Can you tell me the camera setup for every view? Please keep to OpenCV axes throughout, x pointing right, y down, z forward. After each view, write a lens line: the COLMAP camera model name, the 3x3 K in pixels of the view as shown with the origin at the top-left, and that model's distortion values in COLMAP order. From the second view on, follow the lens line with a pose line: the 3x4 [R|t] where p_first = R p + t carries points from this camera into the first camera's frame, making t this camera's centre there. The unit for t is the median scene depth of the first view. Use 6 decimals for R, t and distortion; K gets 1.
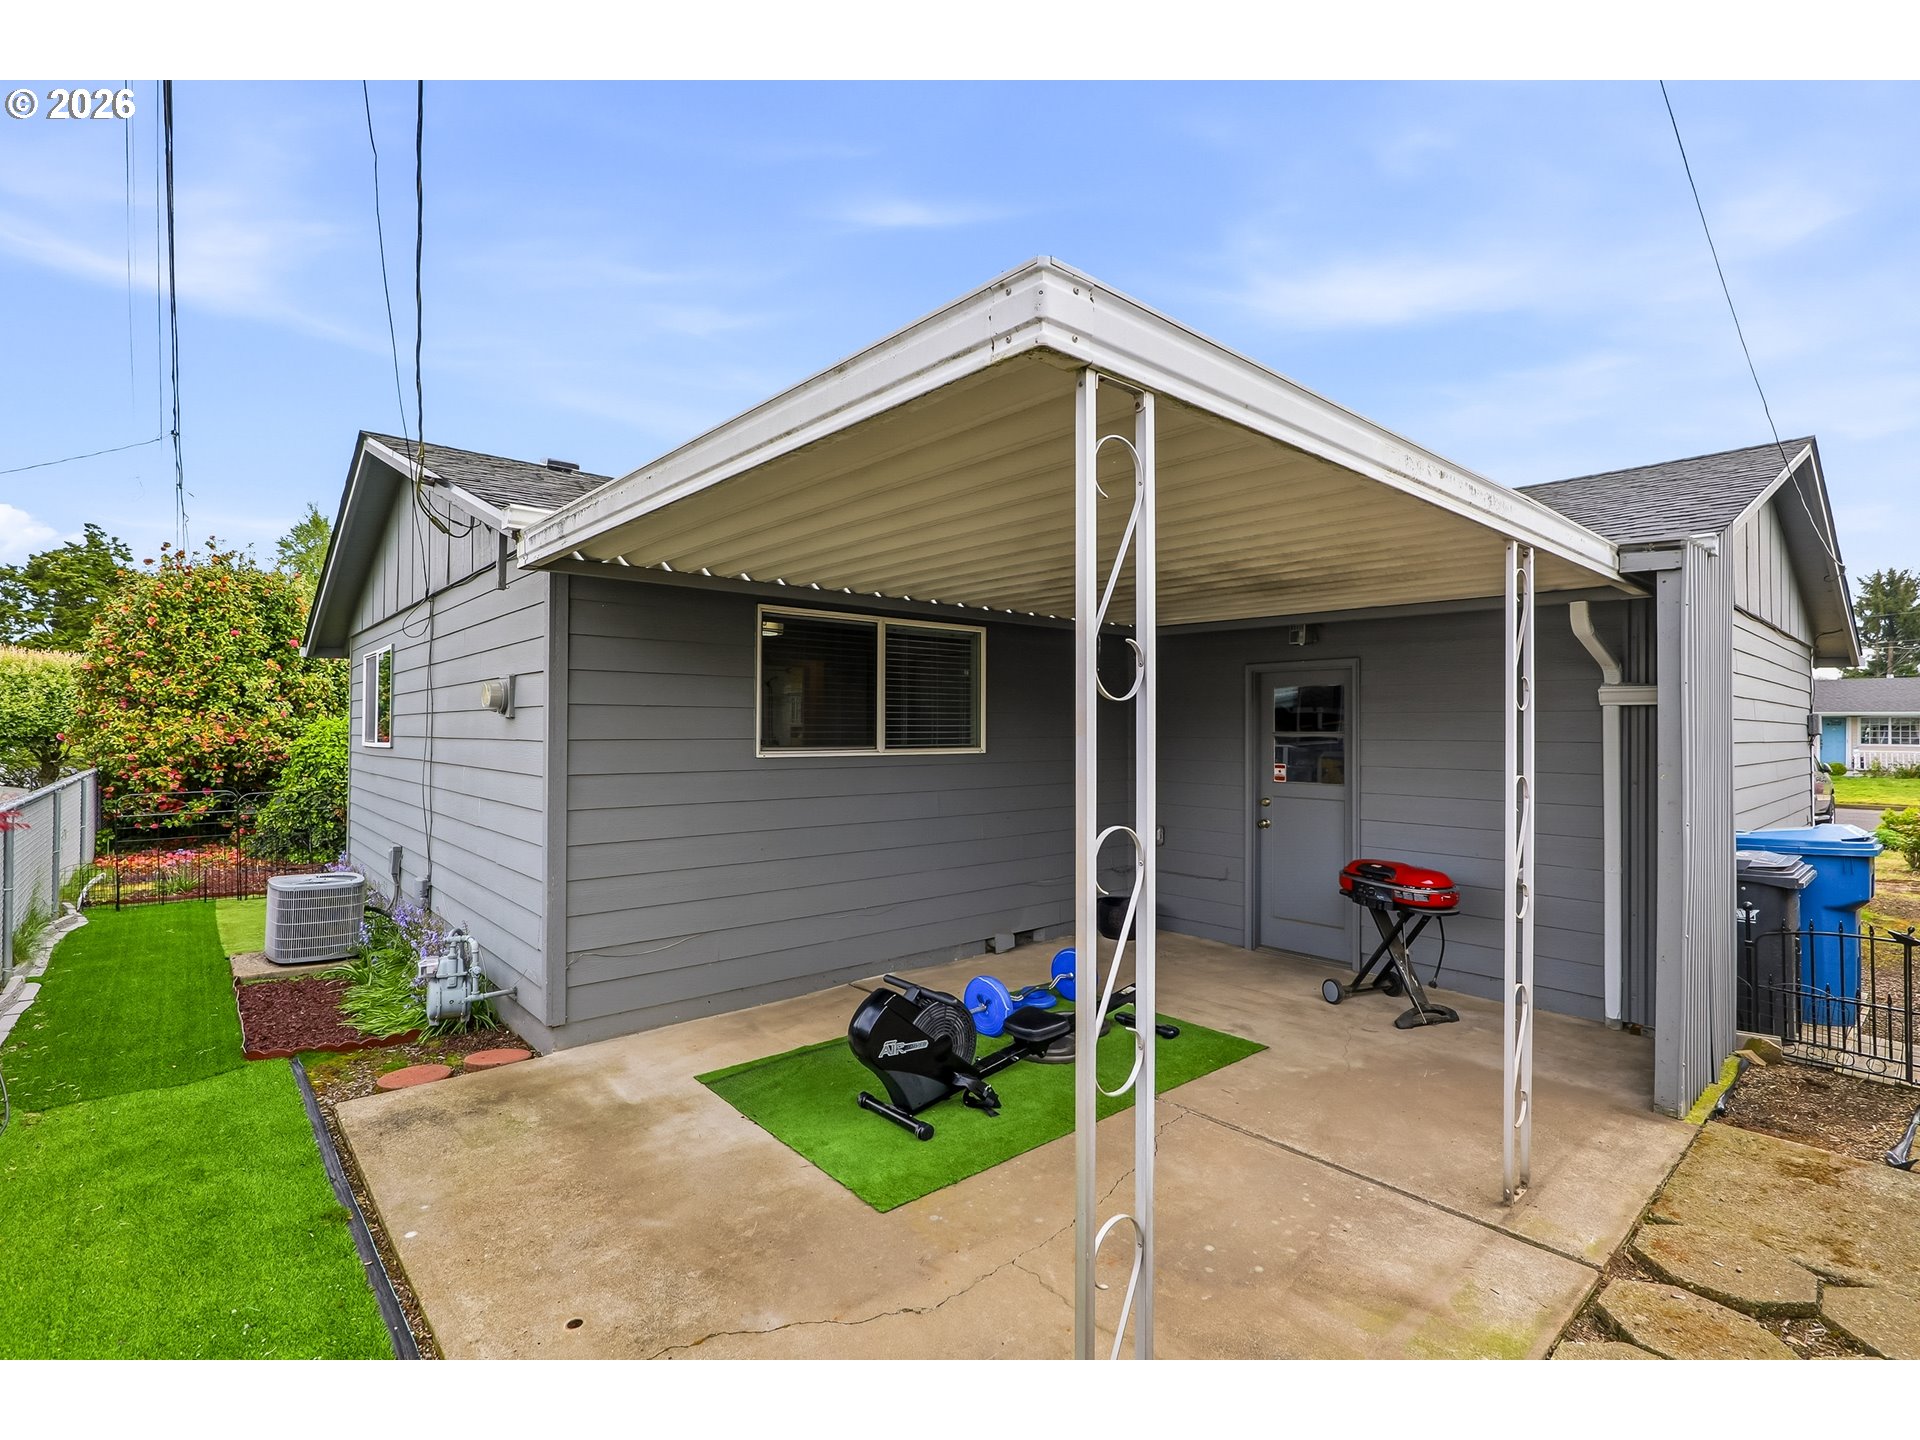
lens RADIAL K [[902.7, 0, 965.1], [0, 902.7, 723.5], [0, 0, 1]] dist [-0.027211, 0.011262]
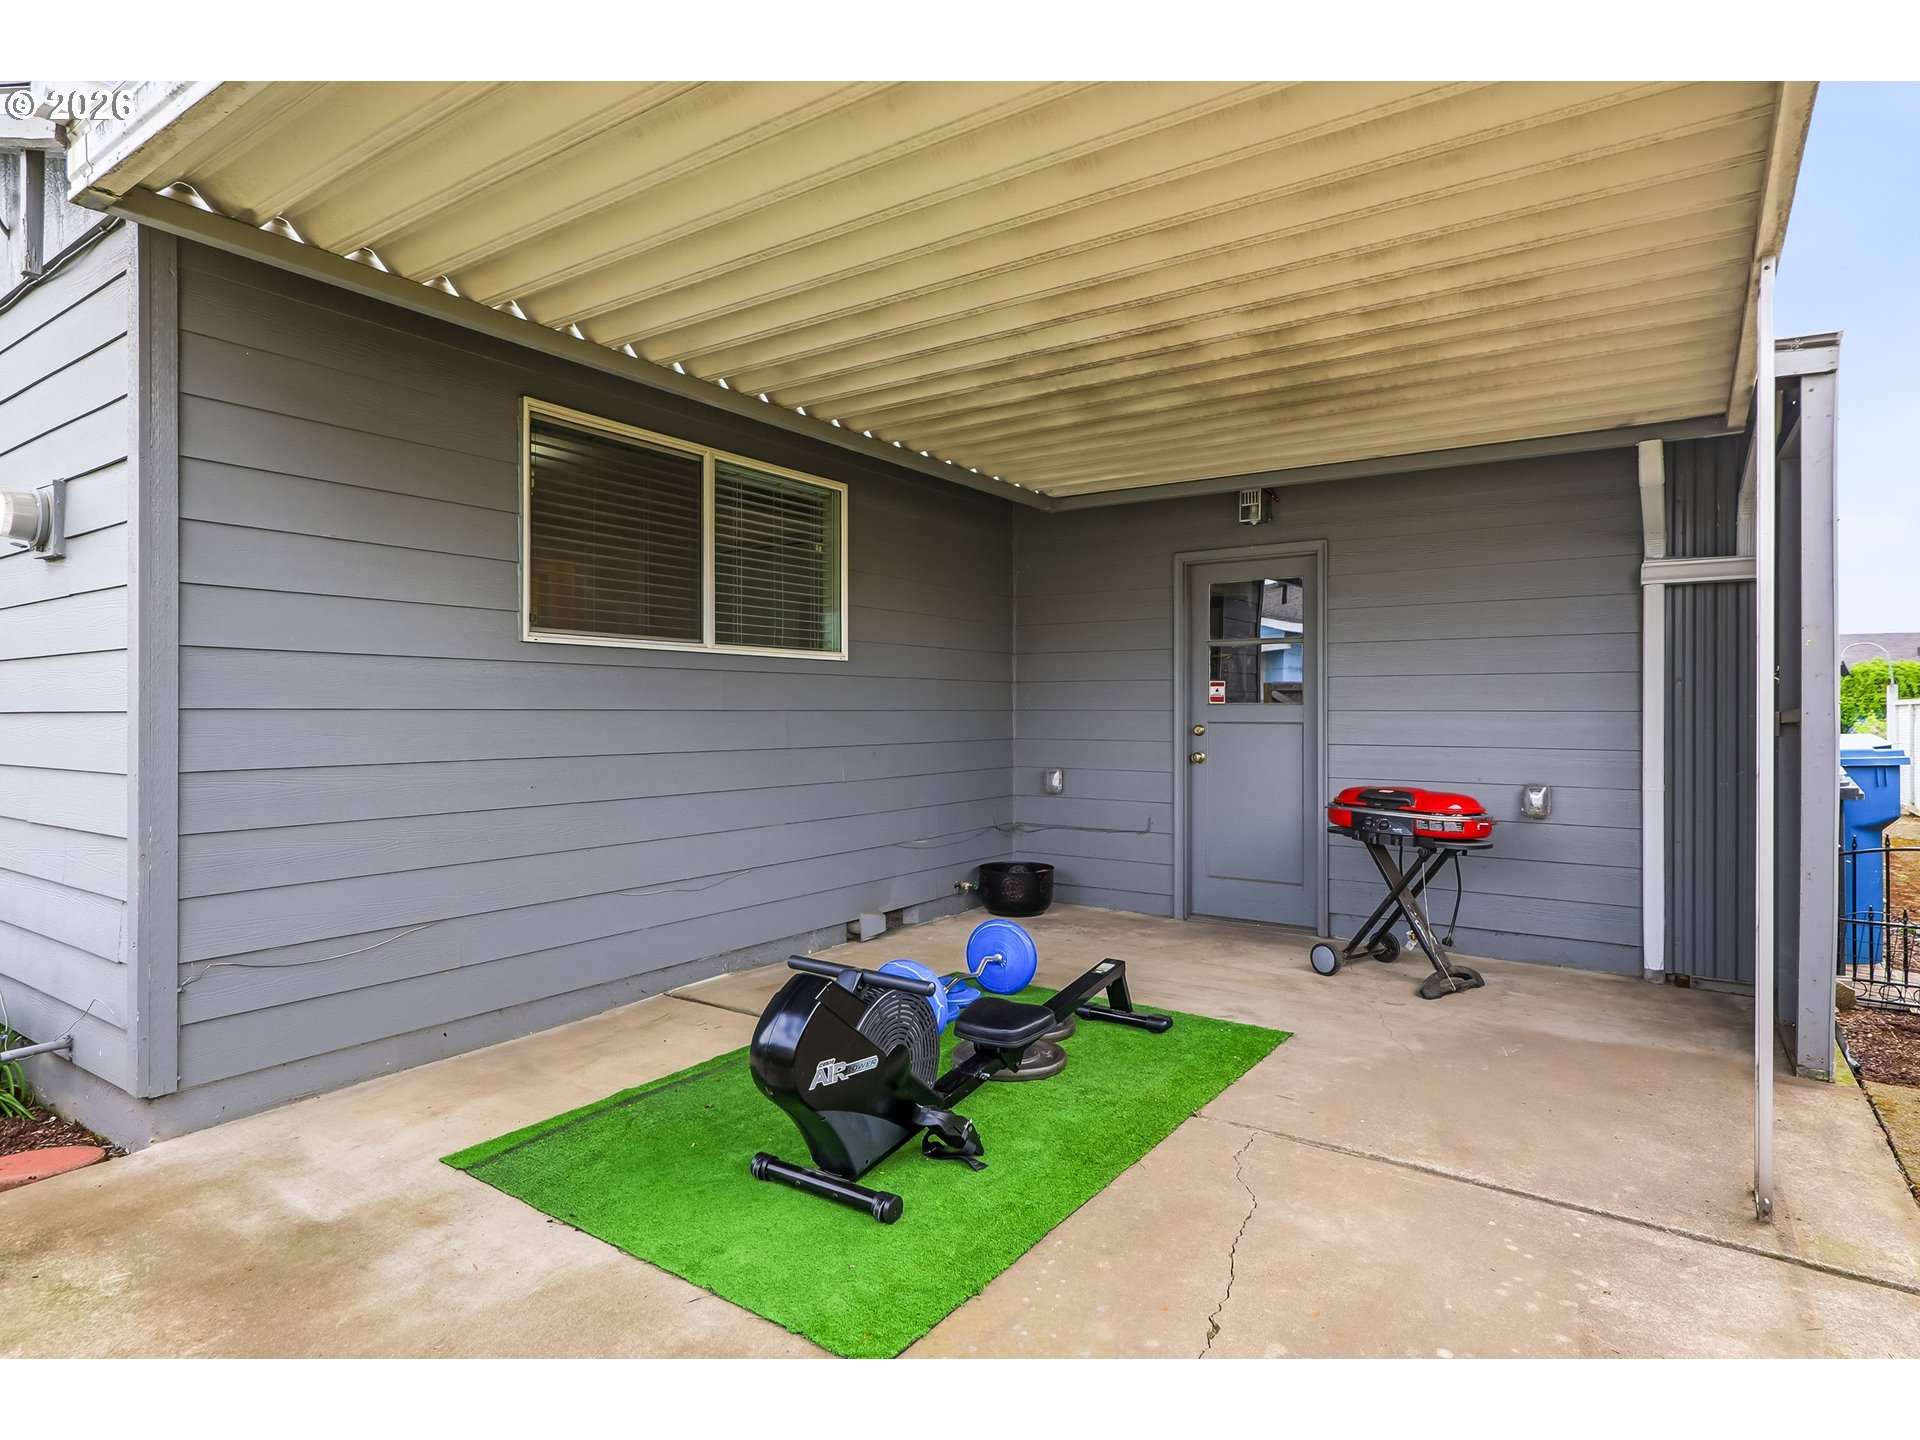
lens RADIAL K [[1043.4, 0, 961.1], [0, 1043.4, 712.0], [0, 0, 1]] dist [0.001648, 0.000555]
pose [[0.970337, -0.004004, 0.241723, -0.137230], [0.002123, 0.999965, 0.008043, 0.101432], [-0.241747, -0.007292, 0.970312, 0.269165]]
